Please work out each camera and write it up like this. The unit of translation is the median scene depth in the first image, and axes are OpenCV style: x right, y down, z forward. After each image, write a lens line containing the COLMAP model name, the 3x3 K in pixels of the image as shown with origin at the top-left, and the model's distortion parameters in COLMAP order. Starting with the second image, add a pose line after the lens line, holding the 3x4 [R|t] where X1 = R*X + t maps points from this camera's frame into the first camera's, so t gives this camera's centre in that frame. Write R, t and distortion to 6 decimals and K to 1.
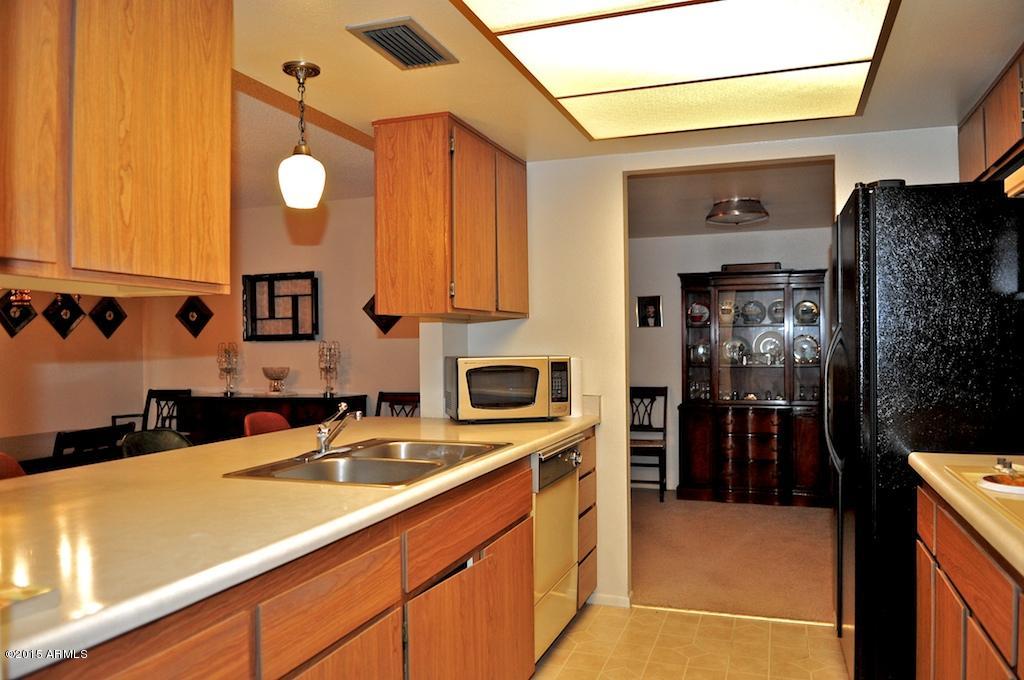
lens RADIAL K [[761.5, 0, 512.1], [0, 761.5, 343.6], [0, 0, 1]] dist [-0.029373, -0.025189]
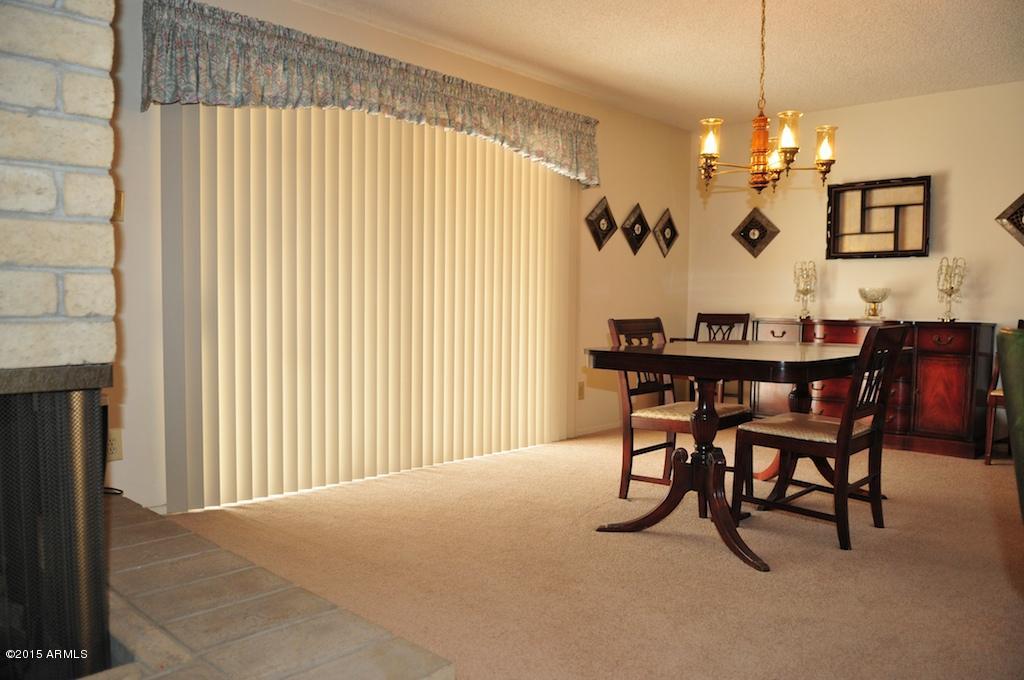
lens RADIAL K [[761.5, 0, 512.1], [0, 761.5, 338.9], [0, 0, 1]] dist [-0.029373, -0.025189]
pose [[0.919684, 0.036972, -0.390915, -0.348995], [-0.017112, 0.998385, 0.054166, 0.049192], [0.392286, -0.043126, 0.918832, 0.035294]]
